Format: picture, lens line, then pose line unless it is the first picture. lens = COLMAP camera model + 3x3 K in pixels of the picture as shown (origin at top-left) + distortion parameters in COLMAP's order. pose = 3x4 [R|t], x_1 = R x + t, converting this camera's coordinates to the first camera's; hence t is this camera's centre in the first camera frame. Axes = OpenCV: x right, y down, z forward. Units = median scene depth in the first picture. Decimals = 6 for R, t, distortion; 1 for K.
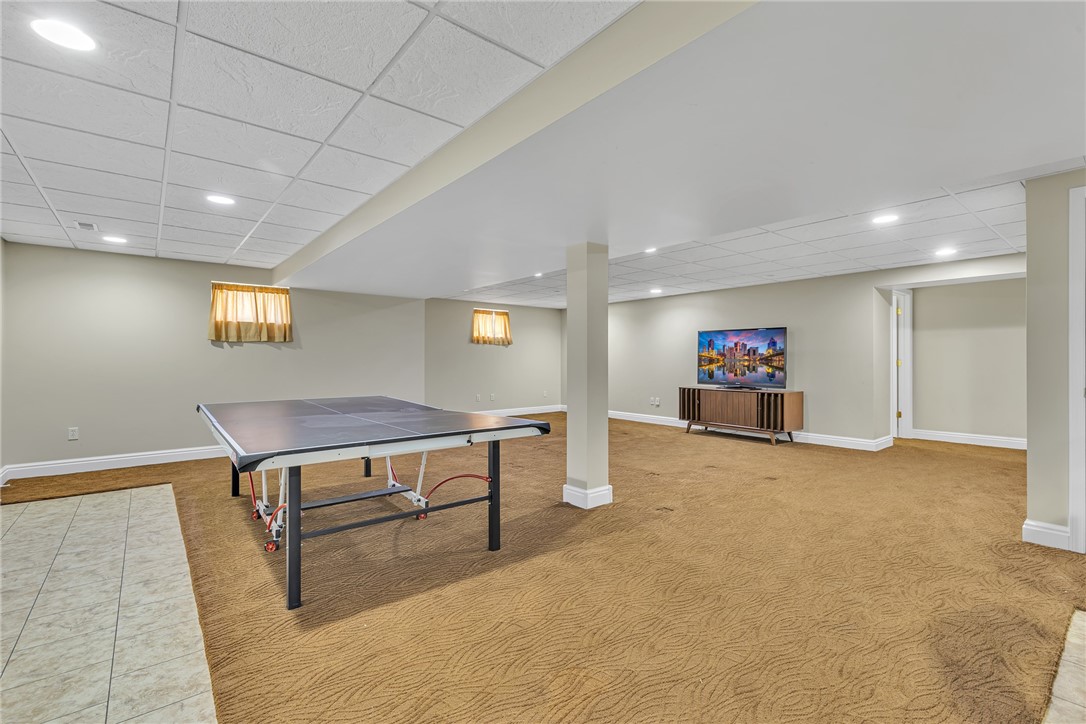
lens RADIAL K [[490.5, 0, 542.3], [0, 490.5, 360.4], [0, 0, 1]] dist [-0.003994, 0.000864]
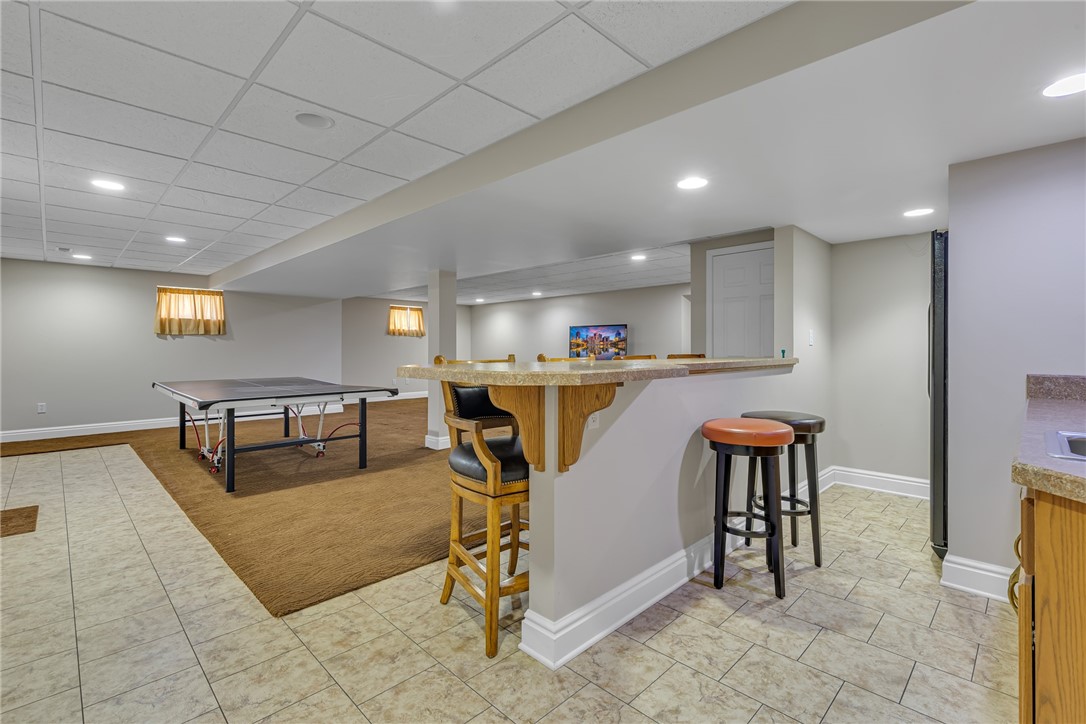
lens RADIAL K [[490.5, 0, 538.1], [0, 490.5, 348.1], [0, 0, 1]] dist [-0.003994, 0.000864]
pose [[0.994913, -0.001459, 0.100727, 0.155191], [0.001826, 0.999992, -0.003550, 0.001611], [-0.100721, 0.003716, 0.994908, -0.321479]]
